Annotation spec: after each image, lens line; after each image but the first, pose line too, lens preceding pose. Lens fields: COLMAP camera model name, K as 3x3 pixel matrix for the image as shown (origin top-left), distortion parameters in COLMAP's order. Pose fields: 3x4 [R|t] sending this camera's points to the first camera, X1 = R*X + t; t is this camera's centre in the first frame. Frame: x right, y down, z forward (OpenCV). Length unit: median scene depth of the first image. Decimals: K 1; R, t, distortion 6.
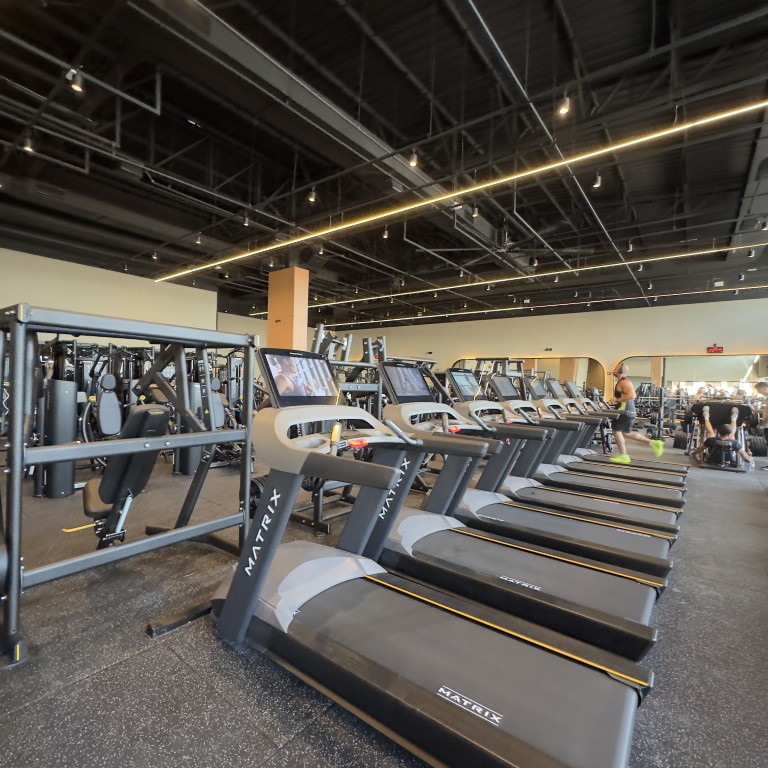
lens RADIAL K [[407.9, 0, 384.0], [0, 407.9, 384.0], [0, 0, 1]] dist [-0.000895, -0.000347]
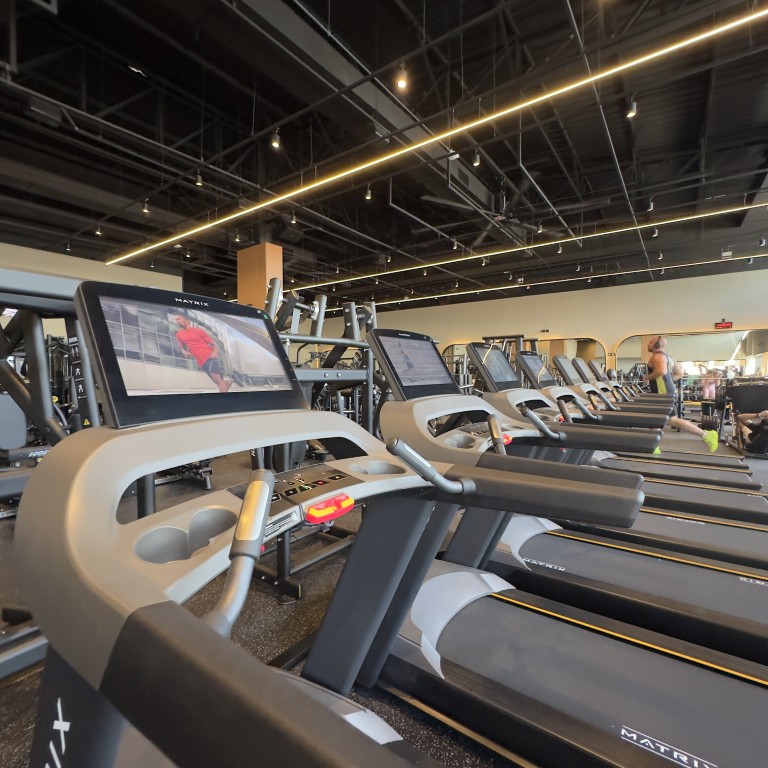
lens RADIAL K [[407.9, 0, 384.0], [0, 407.9, 384.0], [0, 0, 1]] dist [-0.000895, -0.000347]
pose [[0.998904, -0.032802, 0.033376, -0.004983], [0.031971, 0.999173, 0.025130, 0.004060], [-0.034173, -0.024036, 0.999127, 0.155871]]
